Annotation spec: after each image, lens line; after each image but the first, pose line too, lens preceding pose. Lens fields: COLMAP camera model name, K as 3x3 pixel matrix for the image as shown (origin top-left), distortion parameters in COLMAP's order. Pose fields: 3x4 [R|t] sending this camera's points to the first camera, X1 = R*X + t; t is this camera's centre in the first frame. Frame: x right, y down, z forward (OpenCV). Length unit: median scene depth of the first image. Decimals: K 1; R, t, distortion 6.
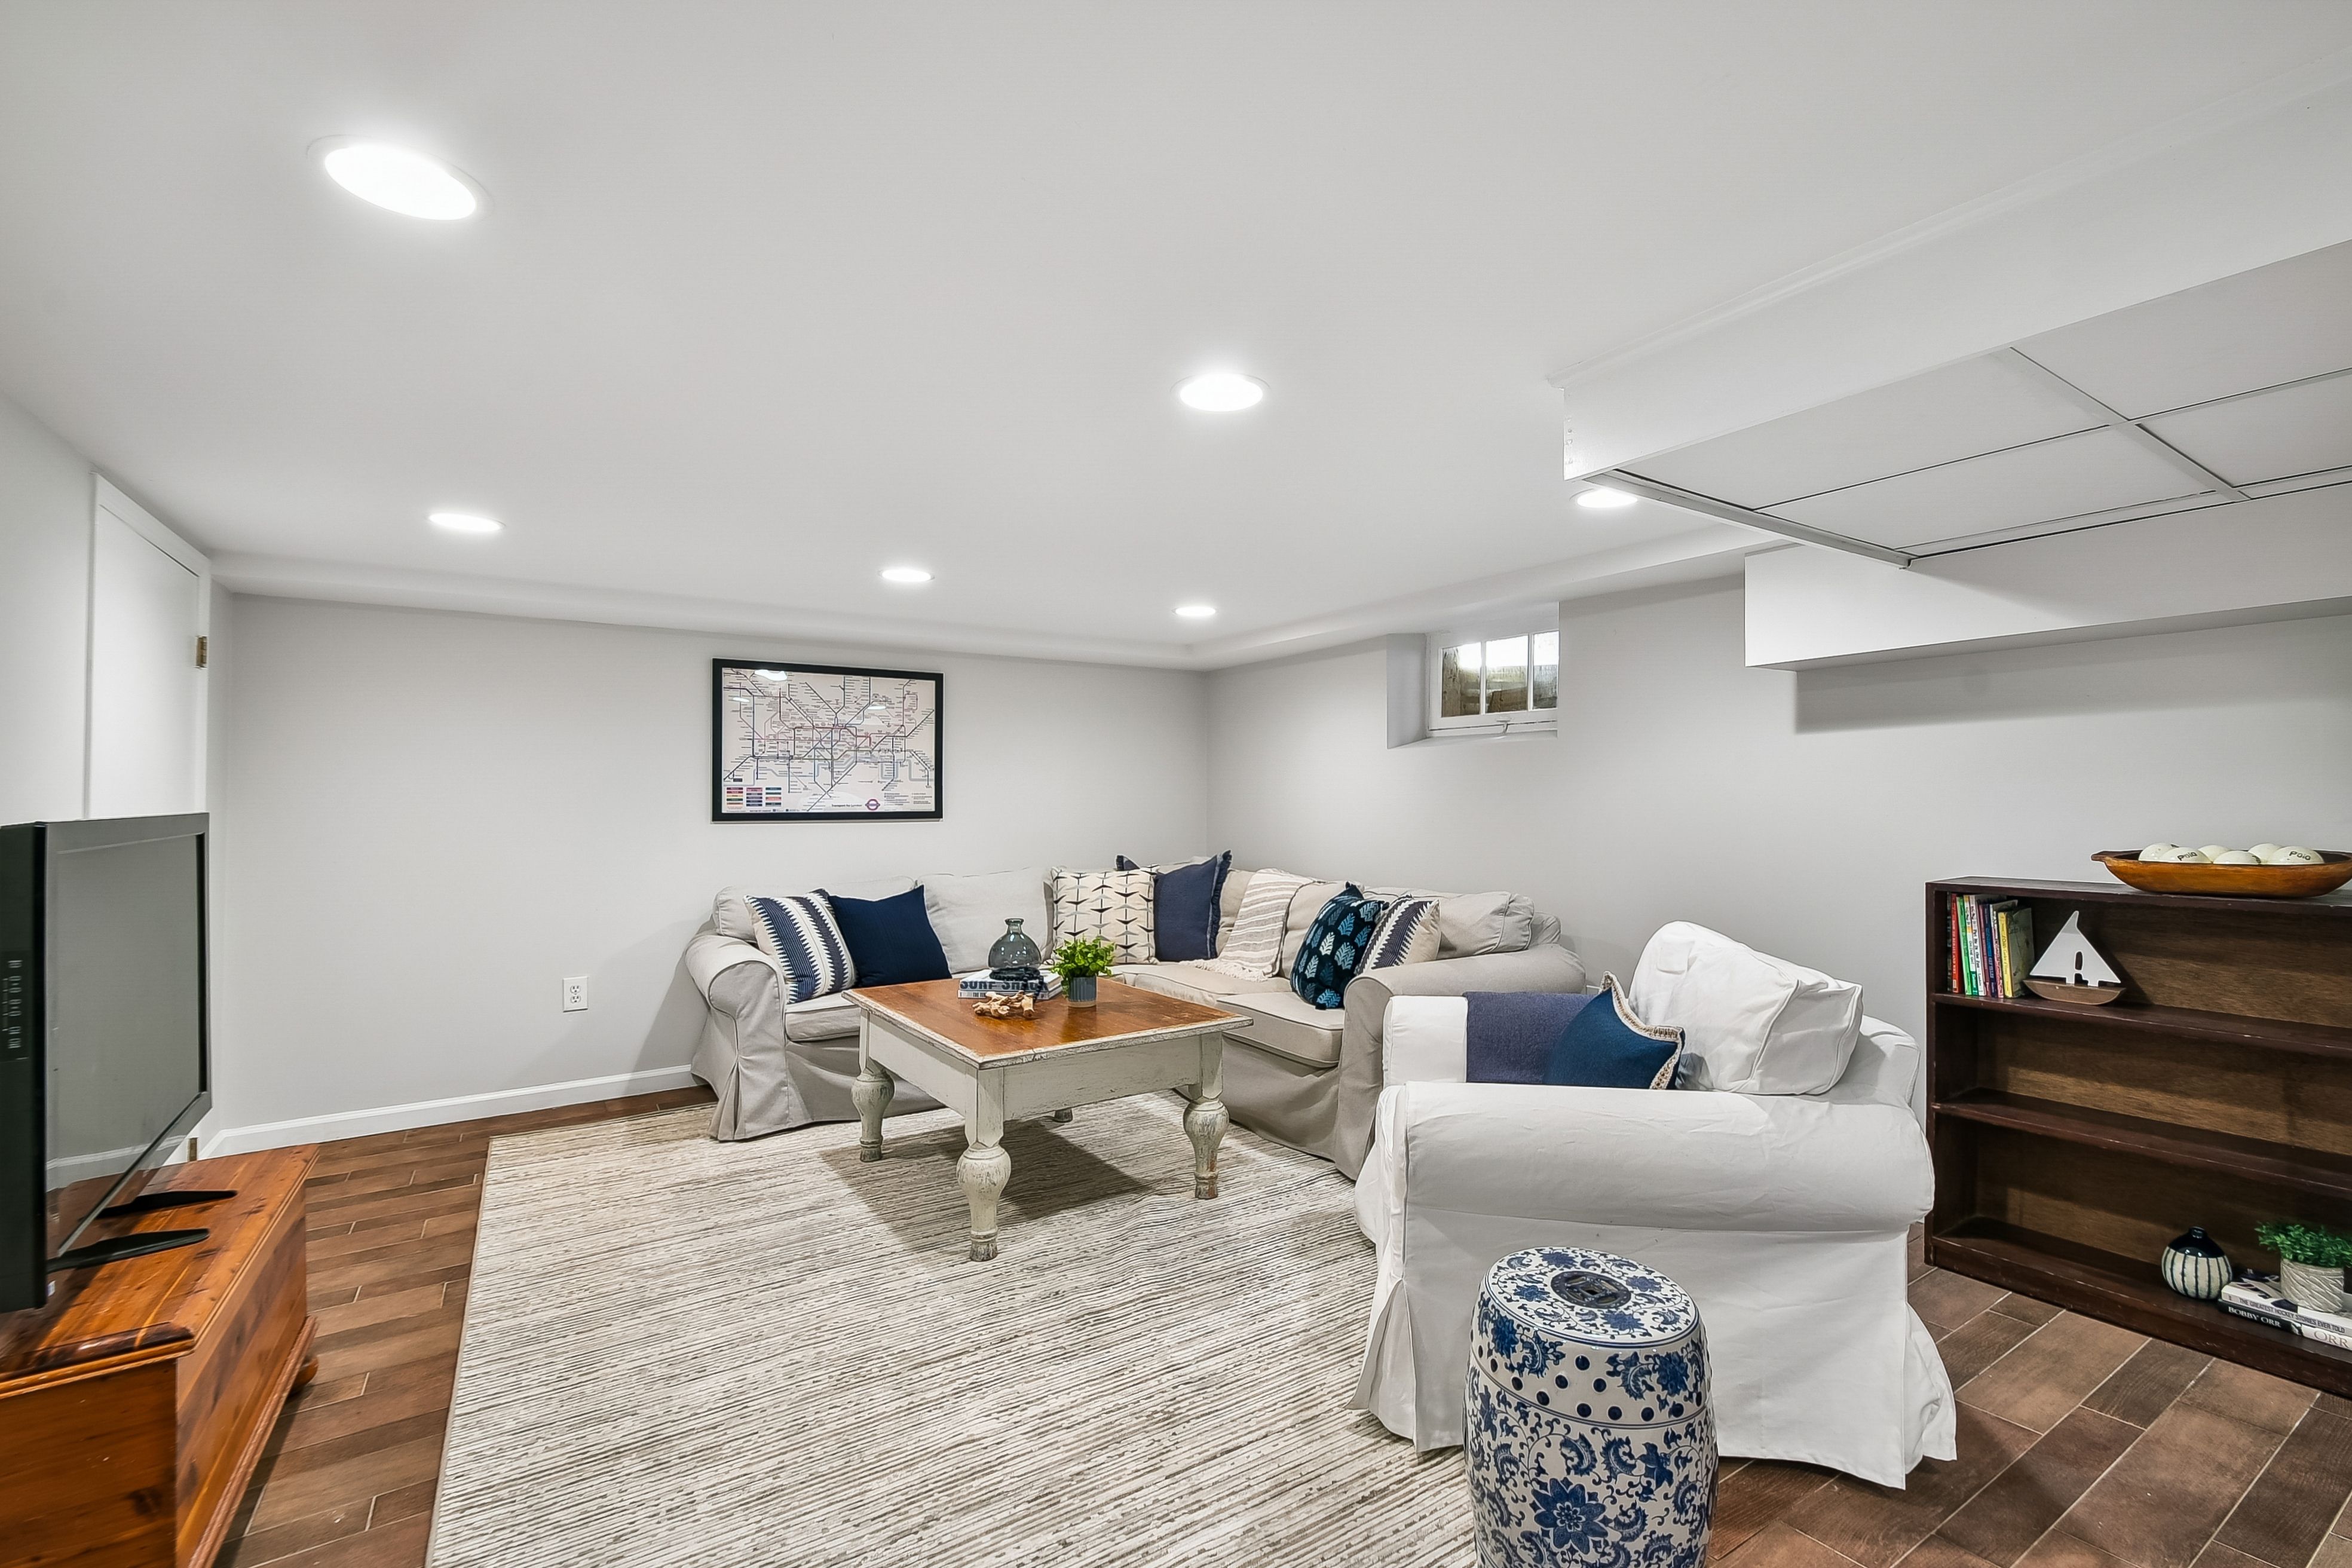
lens RADIAL K [[1037.4, 0, 1175.1], [0, 1037.4, 802.9], [0, 0, 1]] dist [0.015009, -0.000260]
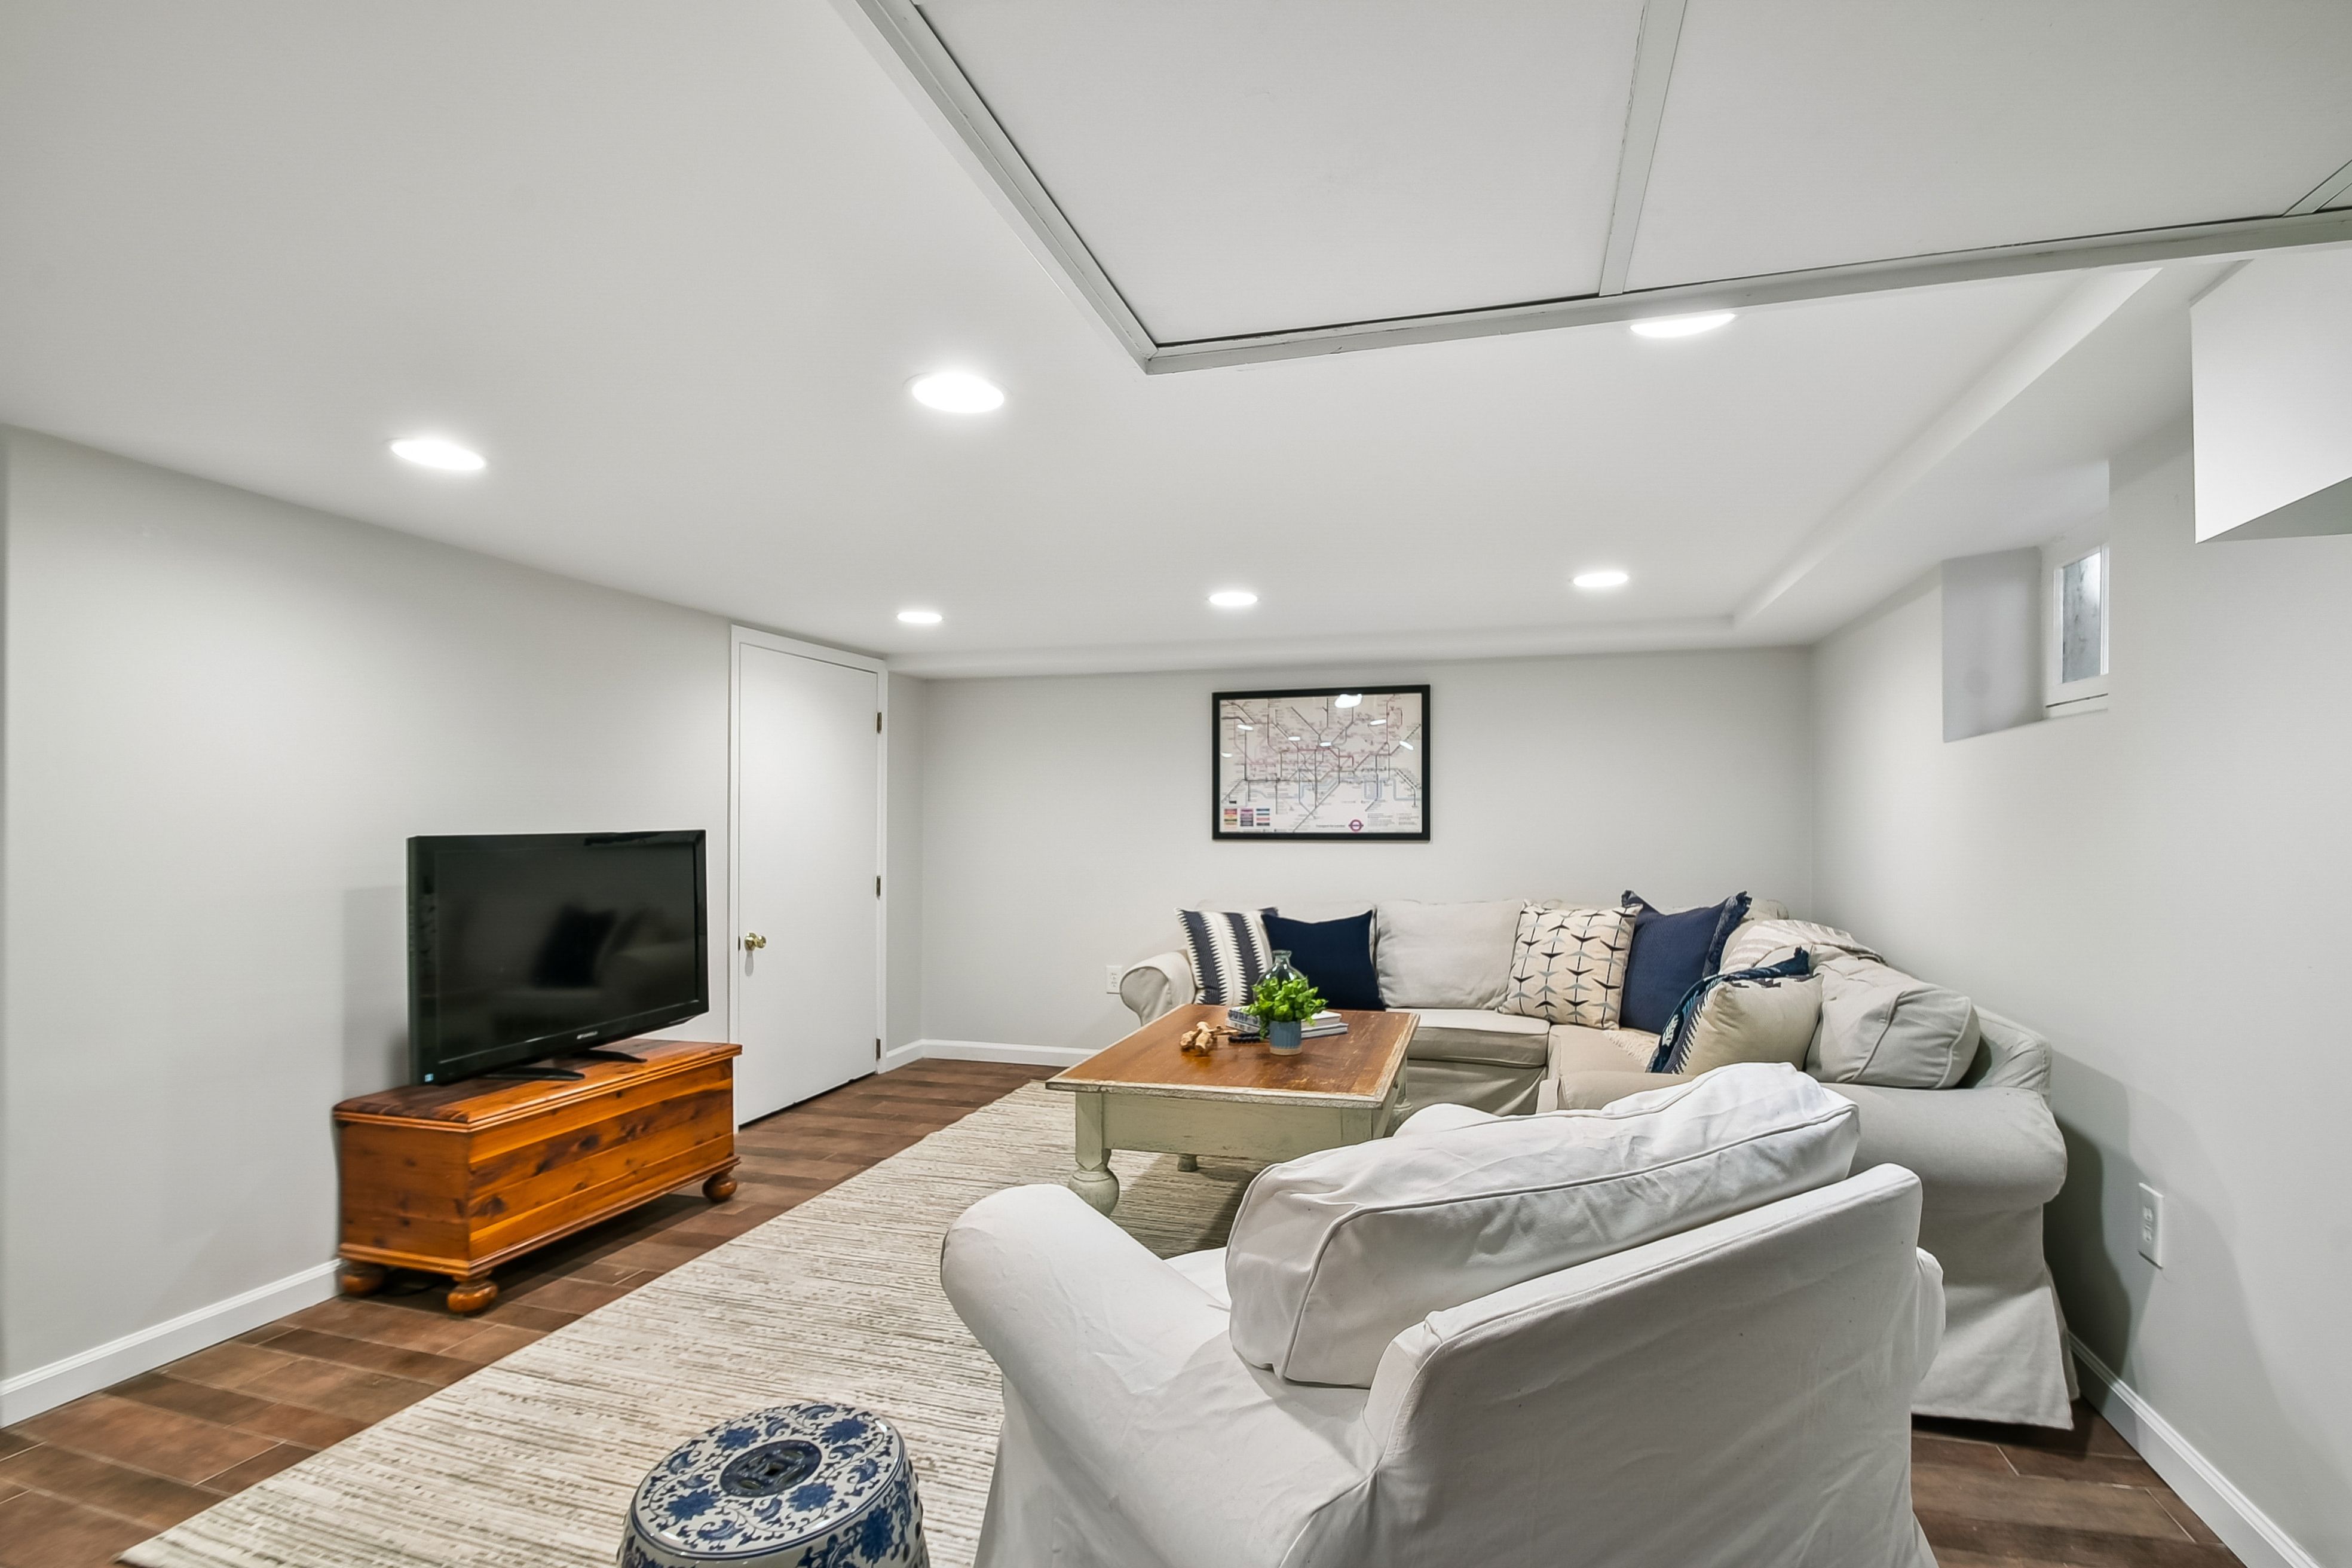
lens RADIAL K [[1051.1, 0, 1179.2], [0, 1051.1, 834.8], [0, 0, 1]] dist [-0.002431, -0.000215]
pose [[0.656972, 0.012902, -0.753804, 0.367169], [-0.002953, 0.999890, 0.014541, -0.003523], [0.753909, -0.007327, 0.656938, 0.231675]]
